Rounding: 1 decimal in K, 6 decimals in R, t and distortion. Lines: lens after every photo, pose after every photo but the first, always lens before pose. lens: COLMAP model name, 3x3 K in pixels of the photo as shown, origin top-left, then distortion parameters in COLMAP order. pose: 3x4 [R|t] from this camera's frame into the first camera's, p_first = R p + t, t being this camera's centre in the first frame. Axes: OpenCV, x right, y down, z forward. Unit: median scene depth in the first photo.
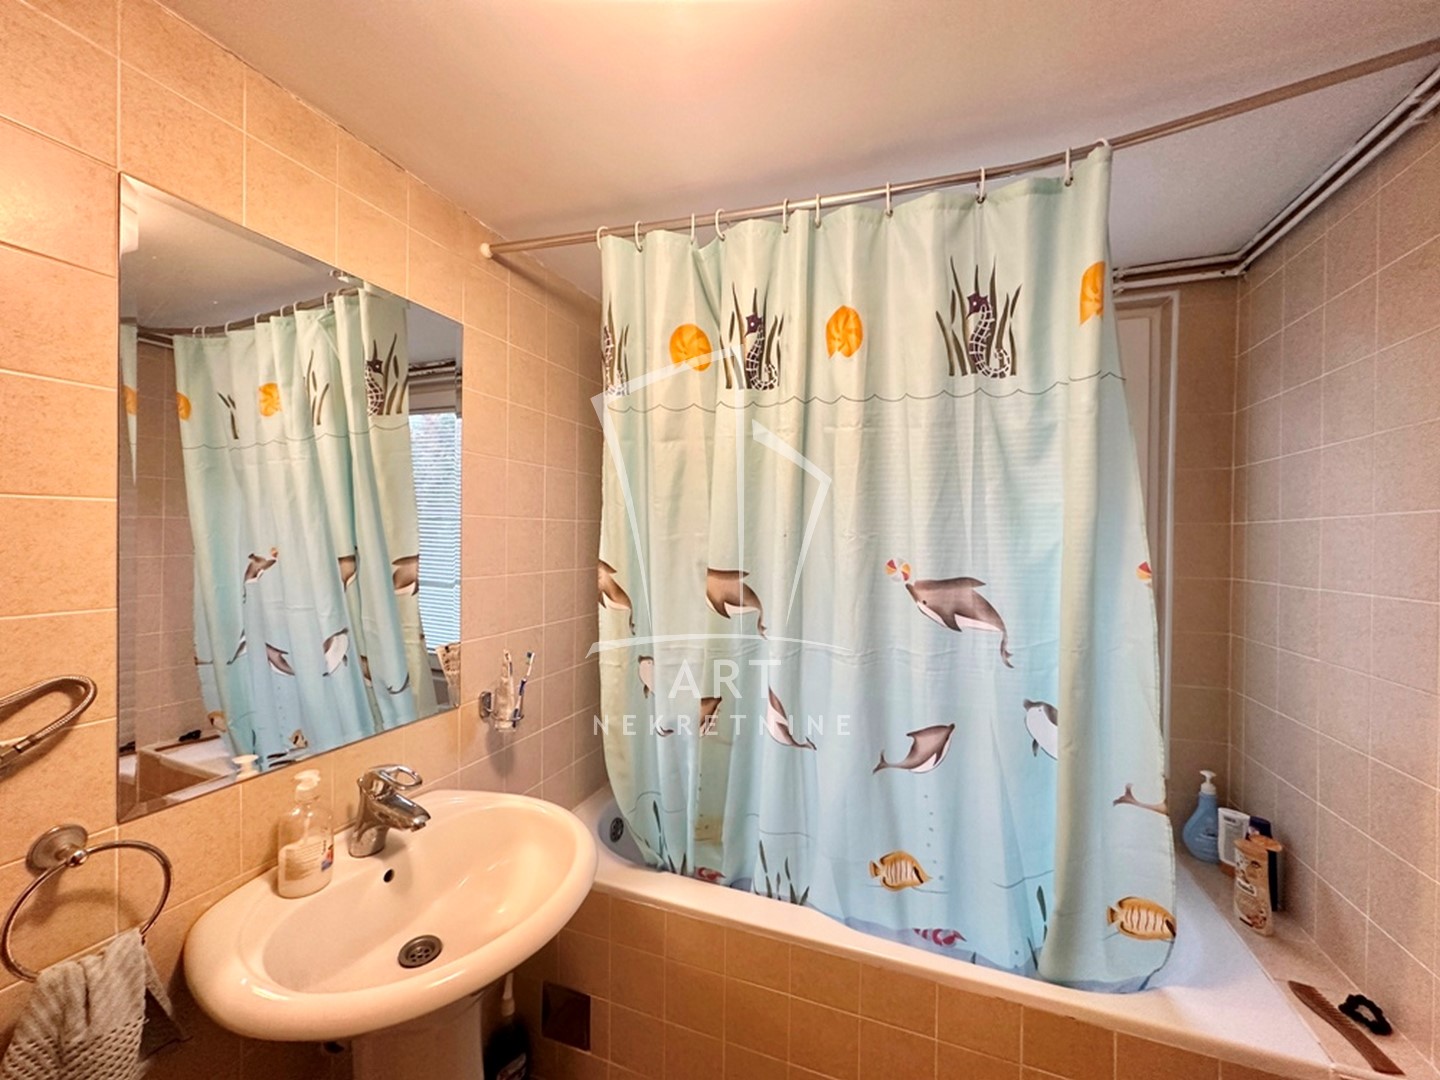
lens RADIAL K [[574.7, 0, 715.8], [0, 574.7, 534.3], [0, 0, 1]] dist [-0.001010, -0.000445]
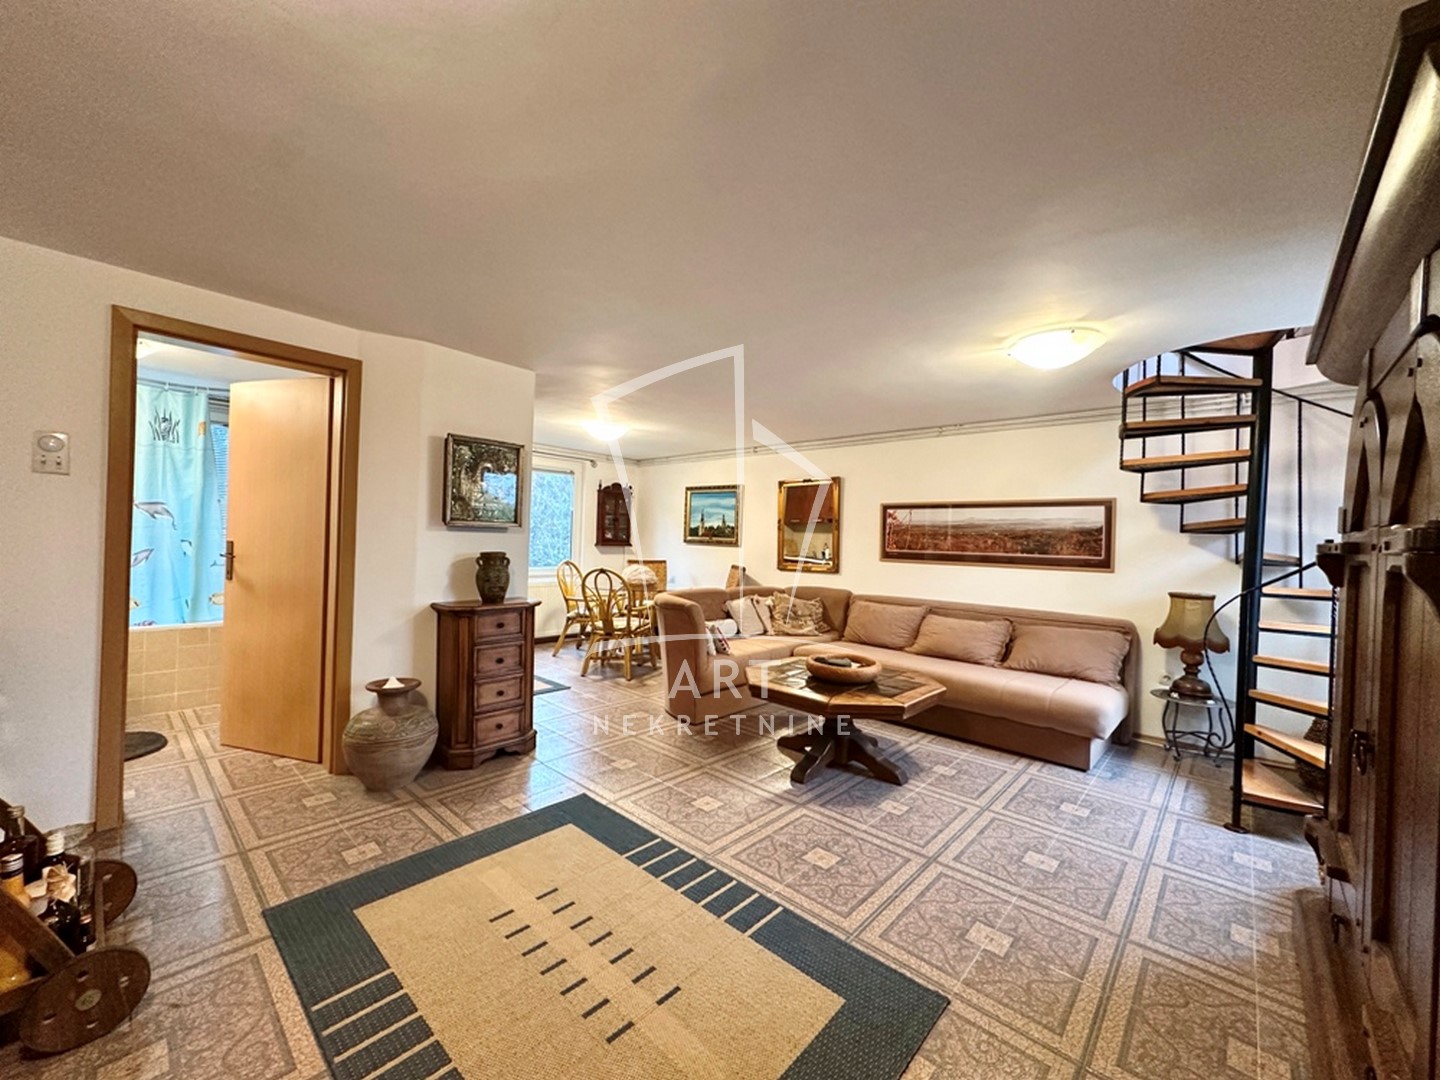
lens RADIAL K [[574.7, 0, 722.9], [0, 574.7, 545.0], [0, 0, 1]] dist [-0.001010, -0.000445]
pose [[0.368237, -0.002103, 0.929729, -1.425808], [-0.028066, 0.999517, 0.013377, 0.185824], [-0.929308, -0.031019, 0.368000, -3.204038]]
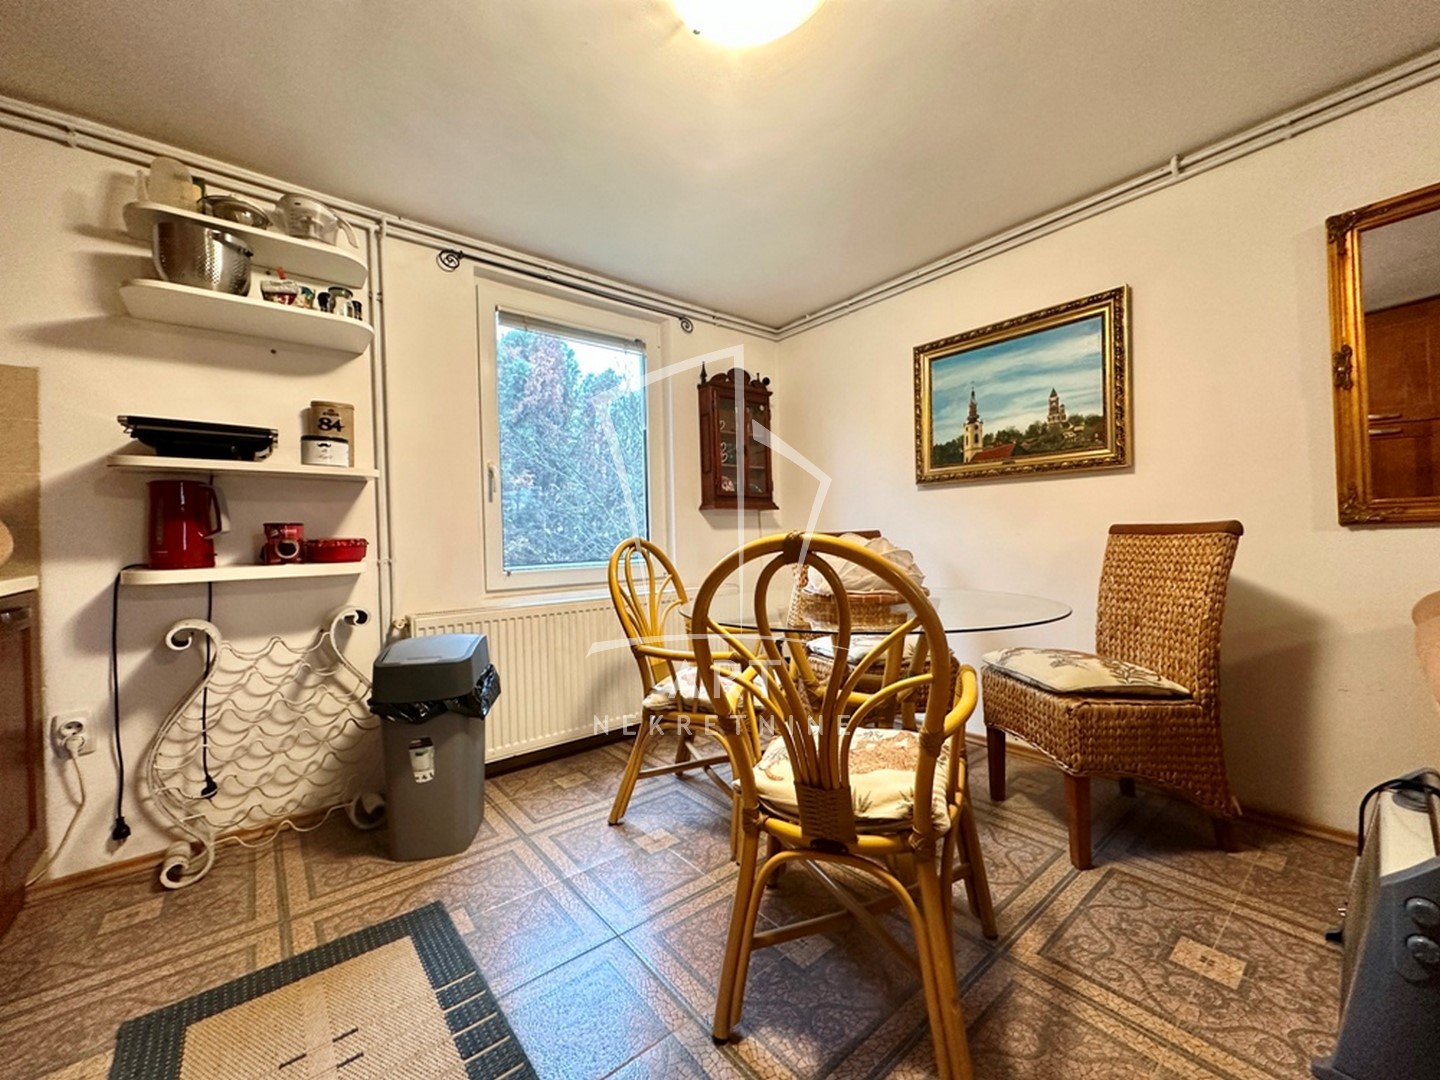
lens RADIAL K [[574.7, 0, 721.3], [0, 574.7, 538.4], [0, 0, 1]] dist [-0.001010, -0.000445]
pose [[0.490261, -0.022784, 0.871278, 1.504935], [0.029841, 0.999511, 0.009345, 0.434084], [-0.871065, 0.021419, 0.490701, -1.062824]]
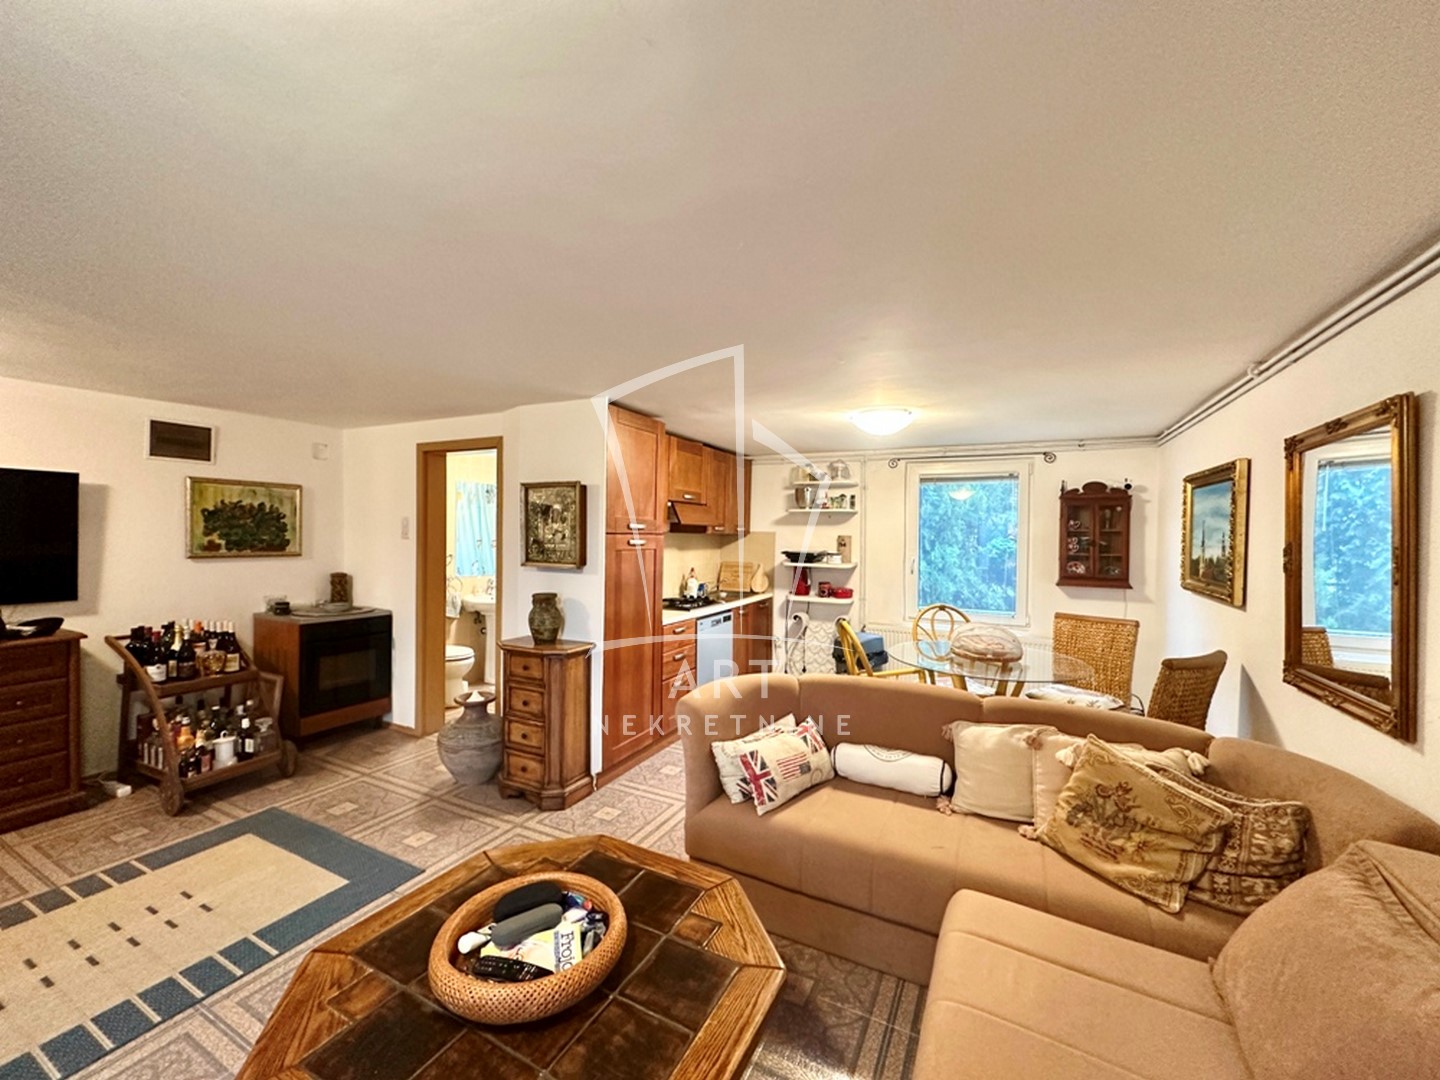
lens RADIAL K [[574.7, 0, 711.8], [0, 574.7, 533.7], [0, 0, 1]] dist [-0.001010, -0.000445]
pose [[0.993090, 0.008183, -0.117073, 1.967241], [-0.008430, 0.999963, -0.001611, -0.008680], [0.117055, 0.002587, 0.993122, -3.850327]]
